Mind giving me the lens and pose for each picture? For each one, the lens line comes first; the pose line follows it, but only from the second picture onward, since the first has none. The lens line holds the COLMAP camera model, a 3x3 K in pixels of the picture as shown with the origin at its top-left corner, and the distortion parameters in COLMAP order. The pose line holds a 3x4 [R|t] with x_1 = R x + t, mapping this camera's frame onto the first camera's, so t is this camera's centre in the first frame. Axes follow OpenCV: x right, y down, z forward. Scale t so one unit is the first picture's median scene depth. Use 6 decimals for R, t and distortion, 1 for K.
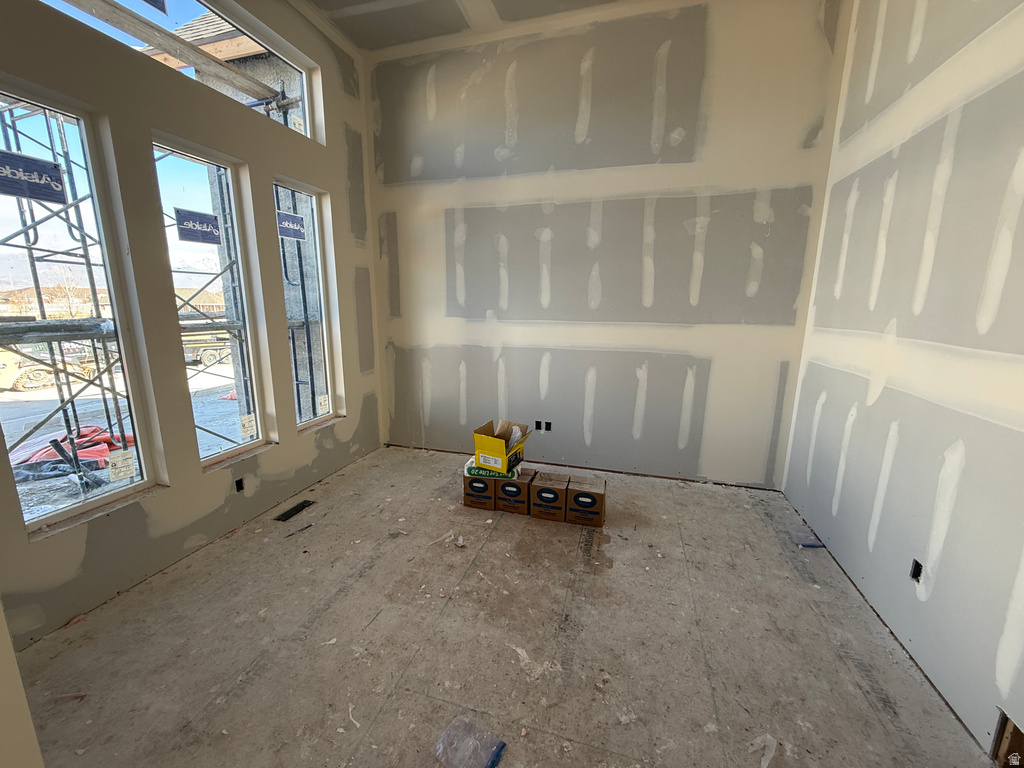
lens RADIAL K [[407.9, 0, 509.1], [0, 407.9, 384.2], [0, 0, 1]] dist [-0.001612, 0.000031]
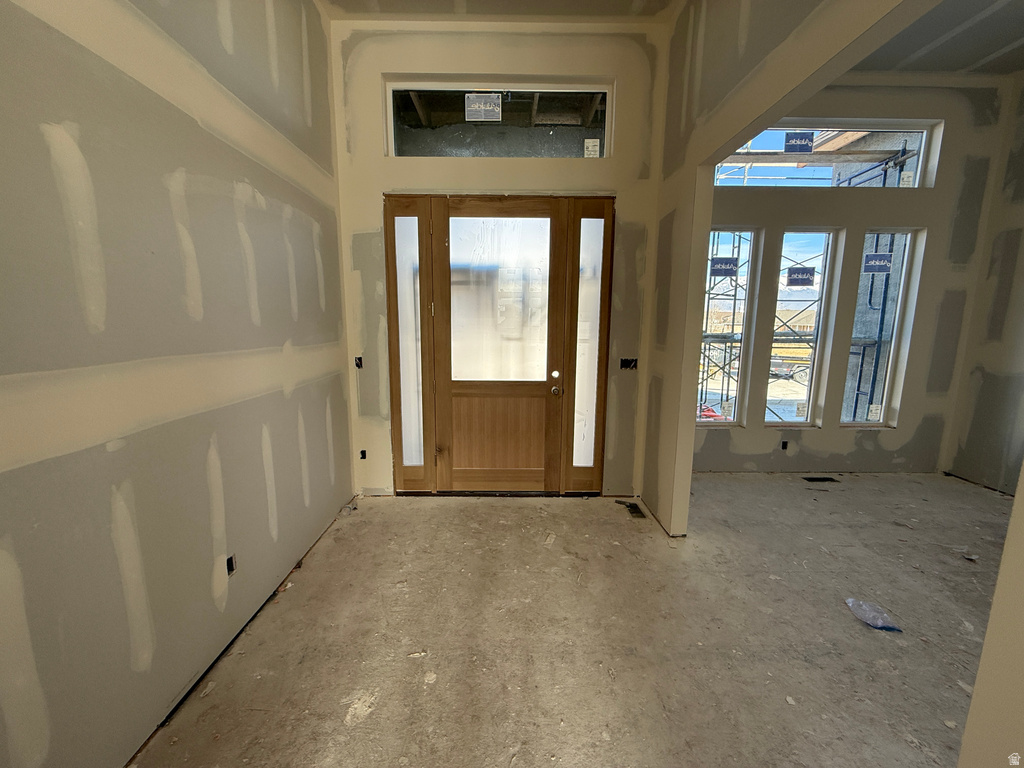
lens RADIAL K [[407.9, 0, 508.9], [0, 407.9, 382.7], [0, 0, 1]] dist [-0.001612, 0.000031]
pose [[0.296504, 0.140970, -0.944570, 0.327387], [-0.191129, 0.977796, 0.085933, 0.068881], [0.935711, 0.155055, 0.316864, -0.356406]]
